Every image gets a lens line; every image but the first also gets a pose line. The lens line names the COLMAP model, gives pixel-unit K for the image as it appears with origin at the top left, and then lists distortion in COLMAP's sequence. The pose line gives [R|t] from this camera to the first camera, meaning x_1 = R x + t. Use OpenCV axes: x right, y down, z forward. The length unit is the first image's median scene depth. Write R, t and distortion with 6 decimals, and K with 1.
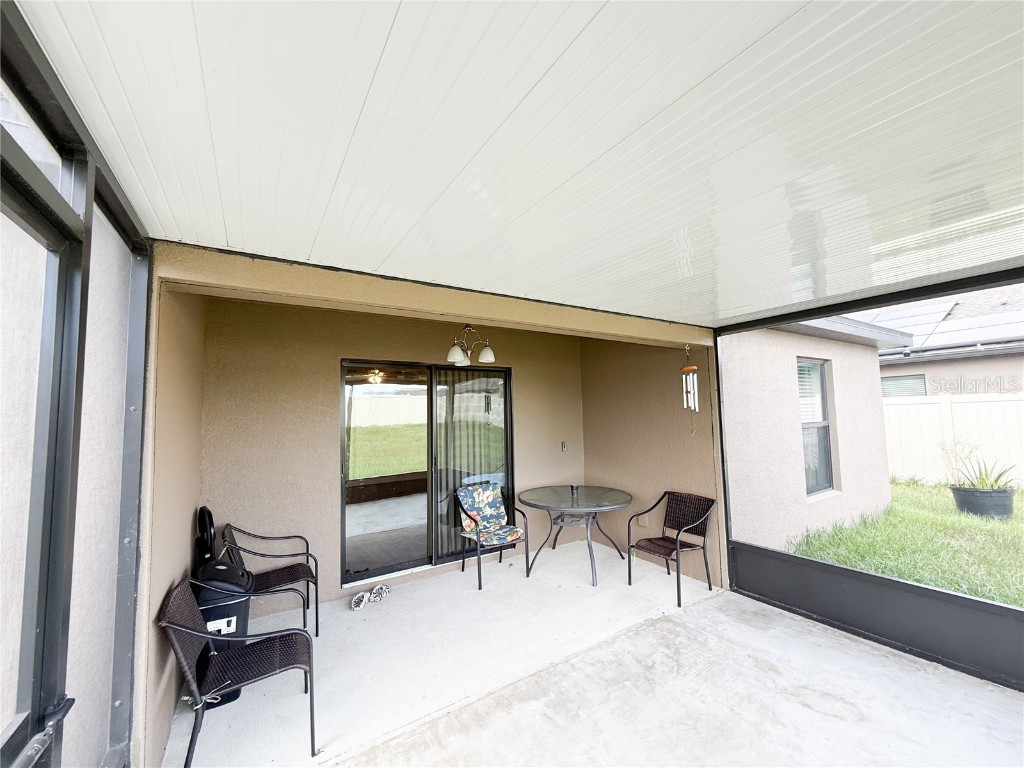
lens RADIAL K [[407.6, 0, 516.0], [0, 407.6, 382.4], [0, 0, 1]] dist [-0.000656, -0.000225]
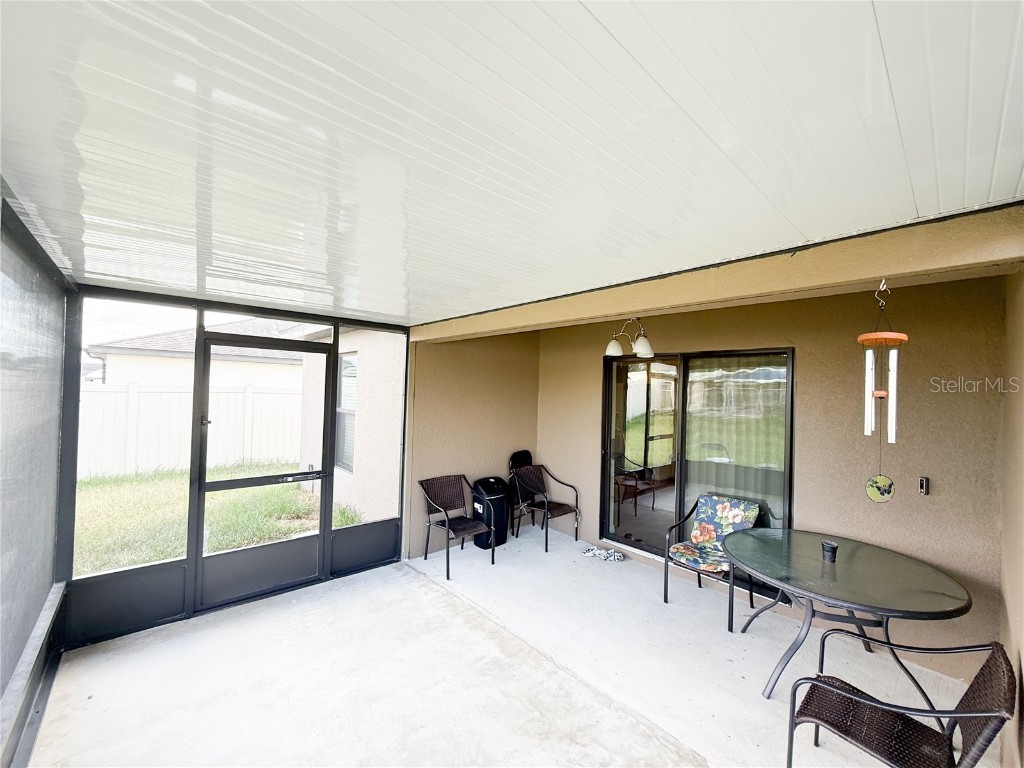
lens RADIAL K [[407.6, 0, 516.9], [0, 407.6, 386.4], [0, 0, 1]] dist [-0.000656, -0.000225]
pose [[0.168813, 0.018759, -0.985470, 0.973017], [0.045462, 0.998607, 0.026797, -0.015876], [0.984599, -0.049325, 0.167725, 0.711750]]
